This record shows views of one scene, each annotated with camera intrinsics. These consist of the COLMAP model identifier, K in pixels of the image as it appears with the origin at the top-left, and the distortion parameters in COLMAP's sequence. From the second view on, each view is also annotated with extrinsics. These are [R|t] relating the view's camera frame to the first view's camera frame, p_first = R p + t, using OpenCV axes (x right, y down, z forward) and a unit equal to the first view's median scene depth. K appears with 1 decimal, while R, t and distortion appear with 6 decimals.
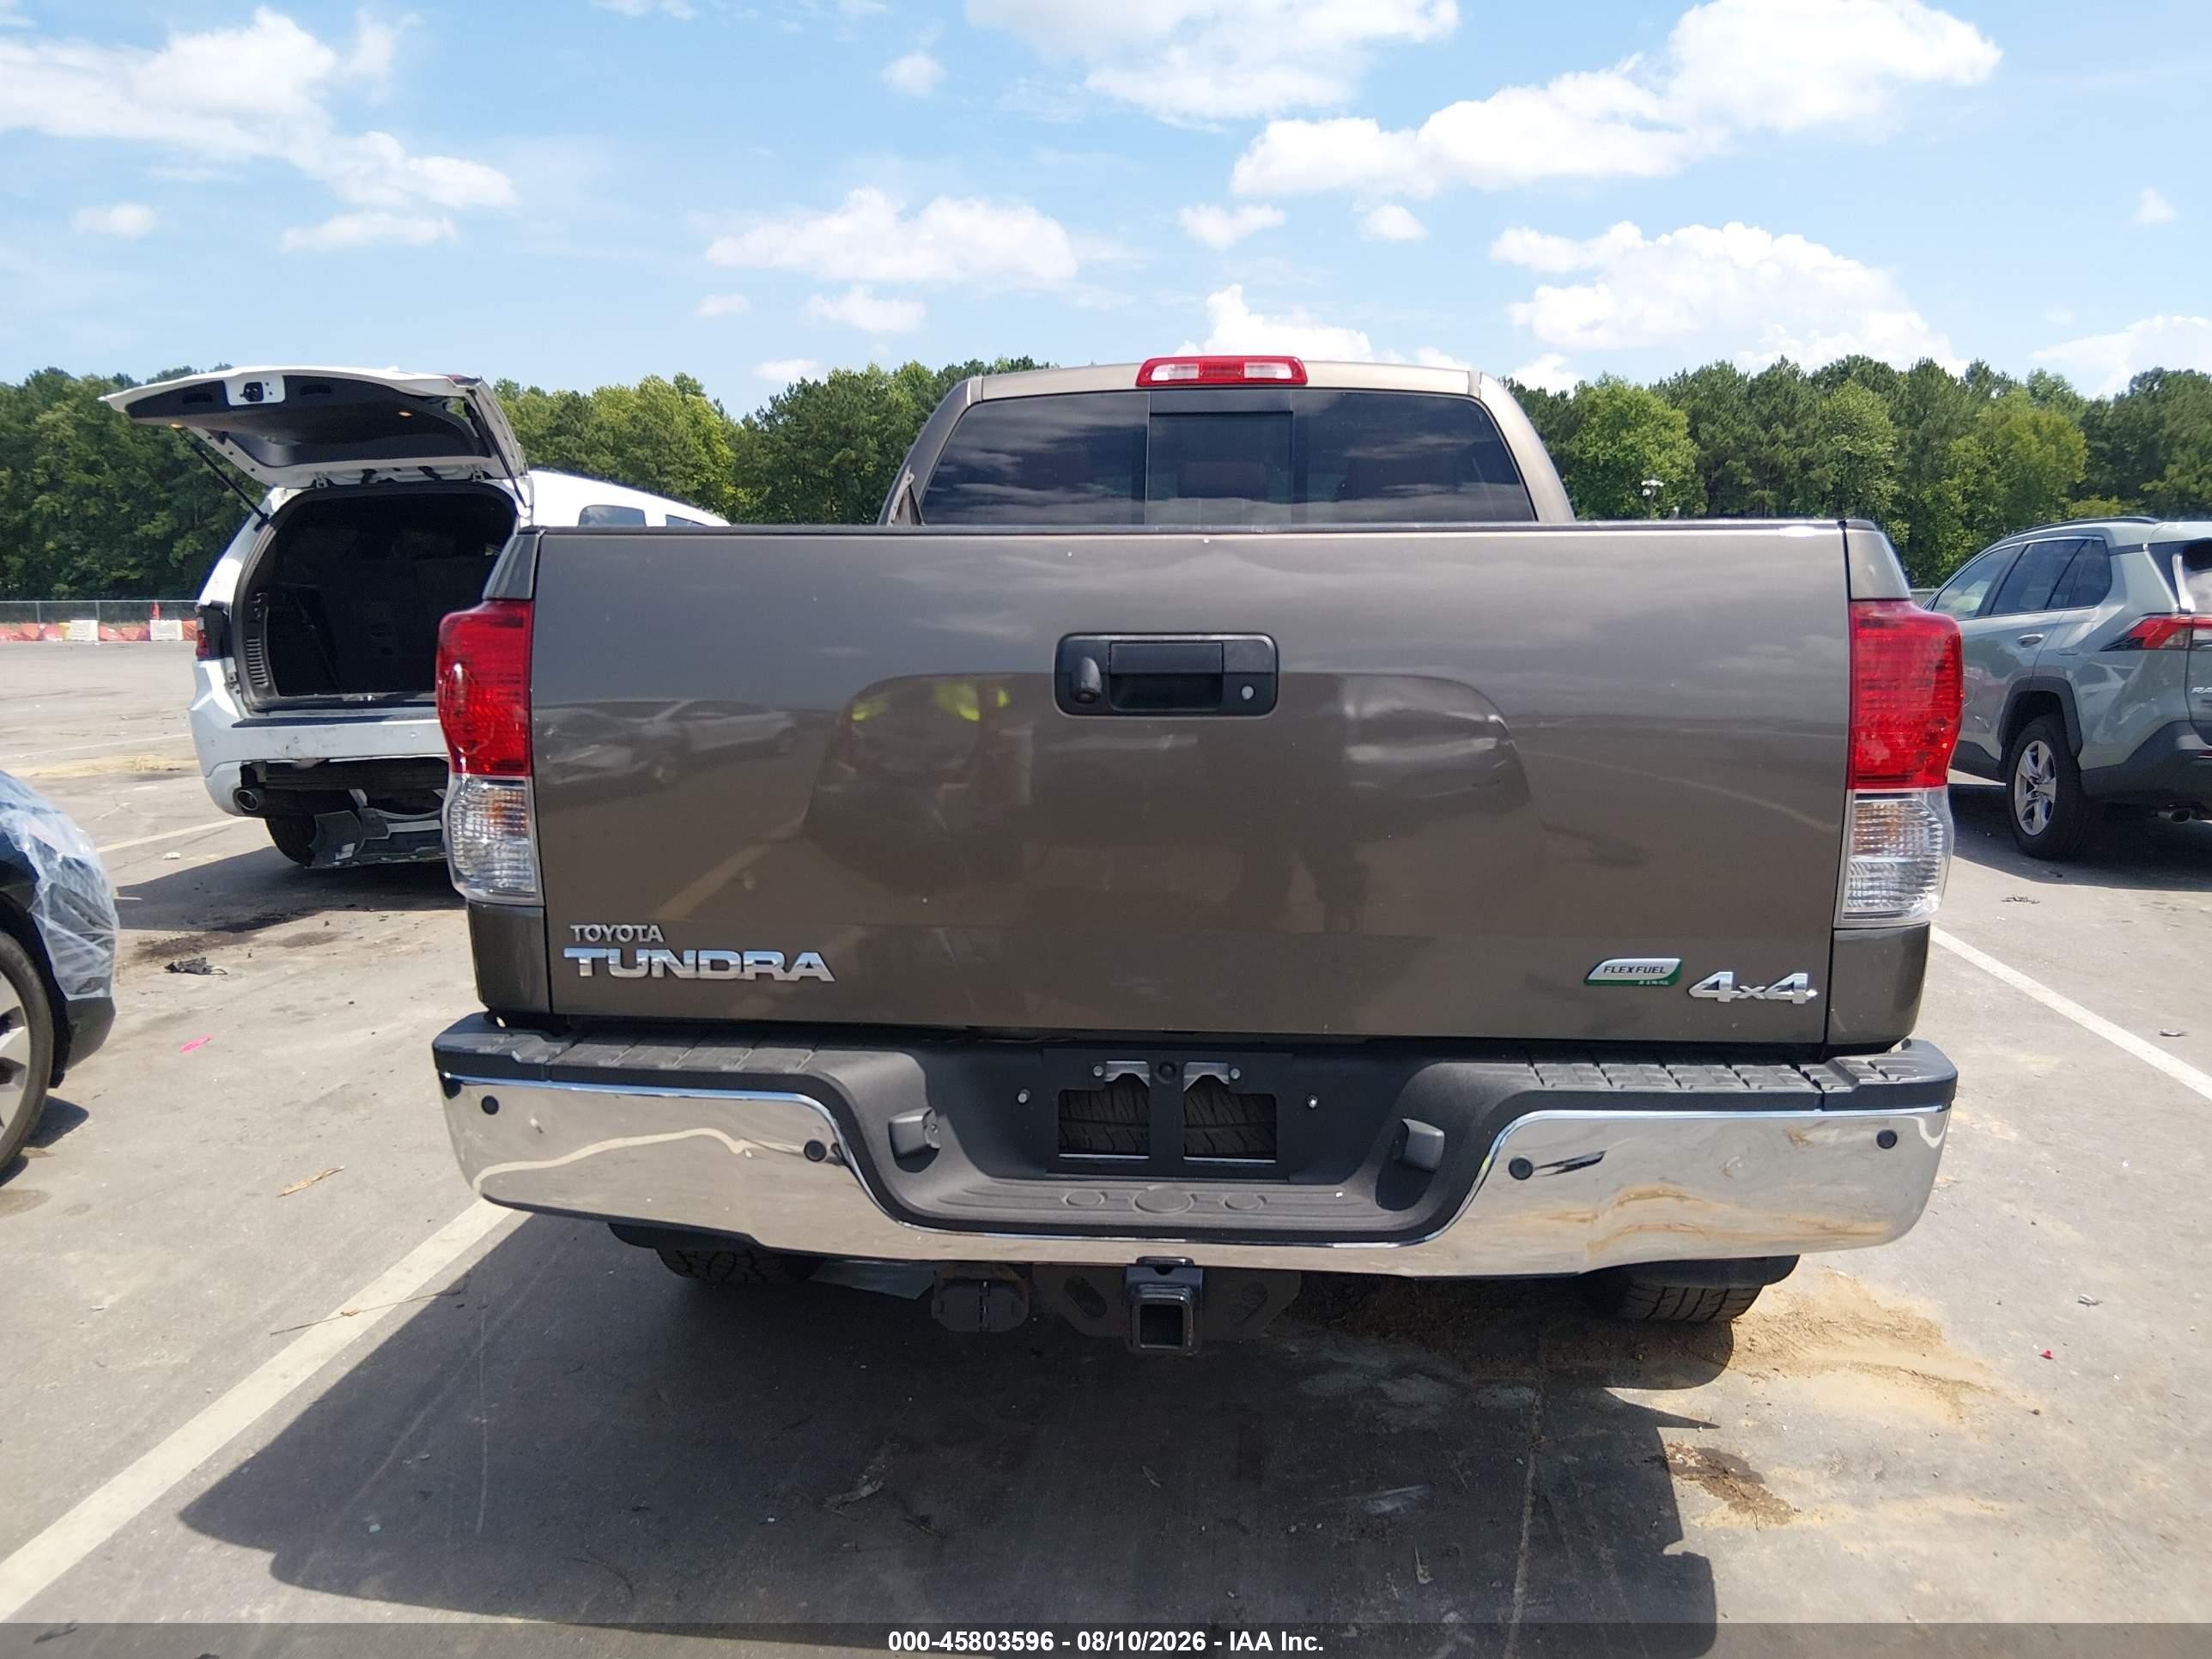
lens RADIAL K [[1804.2, 0, 1103.9], [0, 1804.2, 831.8], [0, 0, 1]] dist [0.035718, -0.050199]
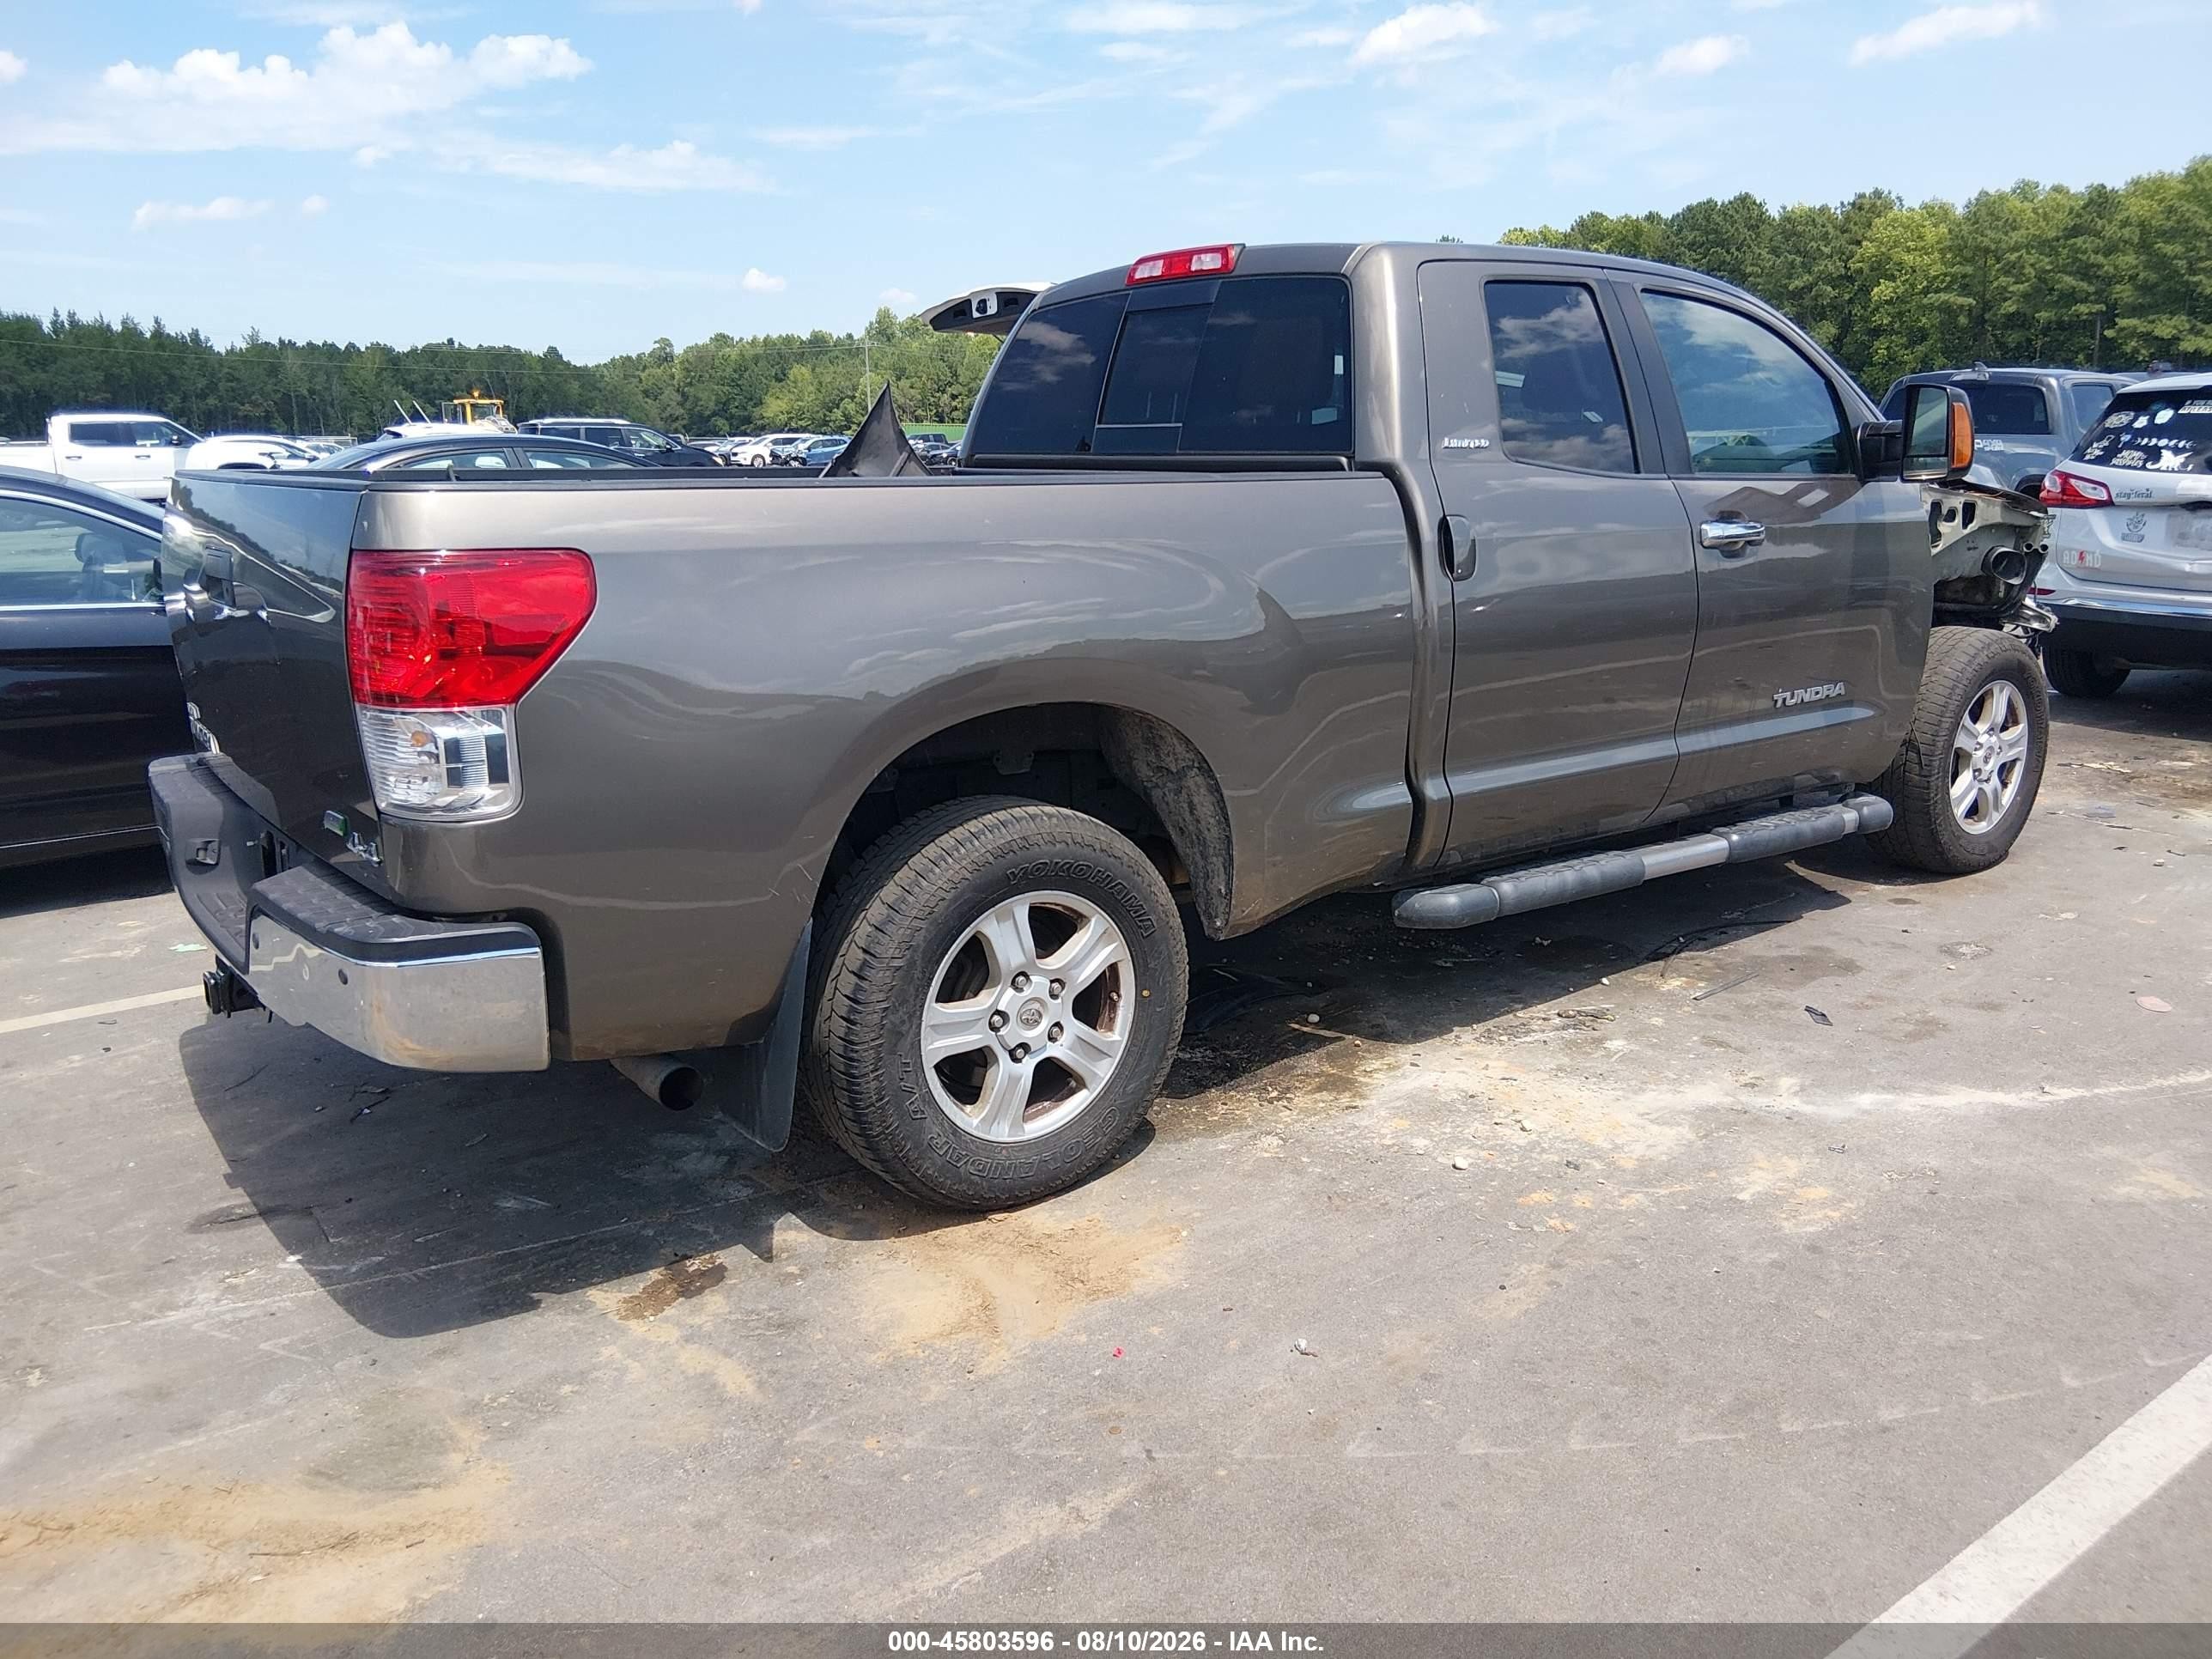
lens RADIAL K [[1804.2, 0, 1103.5], [0, 1804.2, 808.1], [0, 0, 1]] dist [0.035718, -0.050199]
pose [[0.653986, 0.155340, -0.740386, 0.102331], [-0.090228, 0.987722, 0.127534, -0.009108], [0.751107, -0.016602, 0.659972, 0.033924]]
